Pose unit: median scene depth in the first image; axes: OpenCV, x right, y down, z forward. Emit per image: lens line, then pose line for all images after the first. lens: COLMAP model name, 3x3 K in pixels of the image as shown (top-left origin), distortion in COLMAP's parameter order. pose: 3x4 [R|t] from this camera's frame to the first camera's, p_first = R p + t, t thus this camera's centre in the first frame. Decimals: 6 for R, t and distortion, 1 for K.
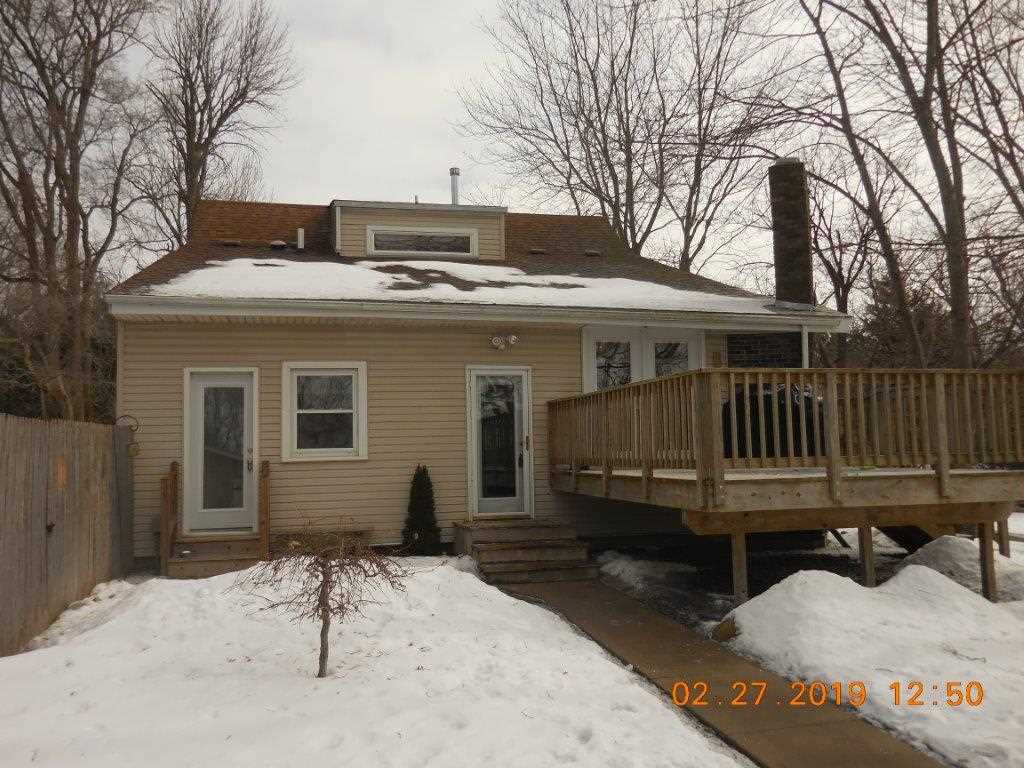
lens RADIAL K [[828.5, 0, 512.0], [0, 828.5, 384.0], [0, 0, 1]] dist [0.017128, 0.004860]
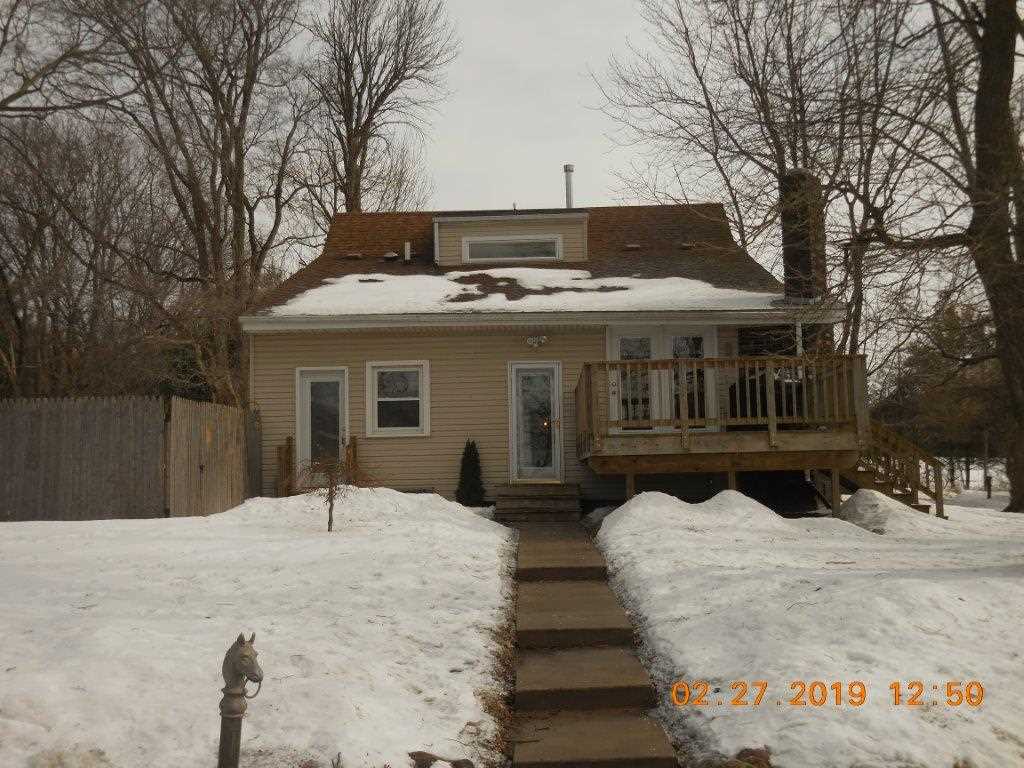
lens RADIAL K [[995.8, 0, 512.0], [0, 995.8, 384.0], [0, 0, 1]] dist [0.009453, 0.000697]
pose [[0.974689, -0.018536, -0.222794, 0.260413], [0.019754, 0.999800, 0.003242, 0.007130], [0.222689, -0.007561, 0.974860, -0.421130]]
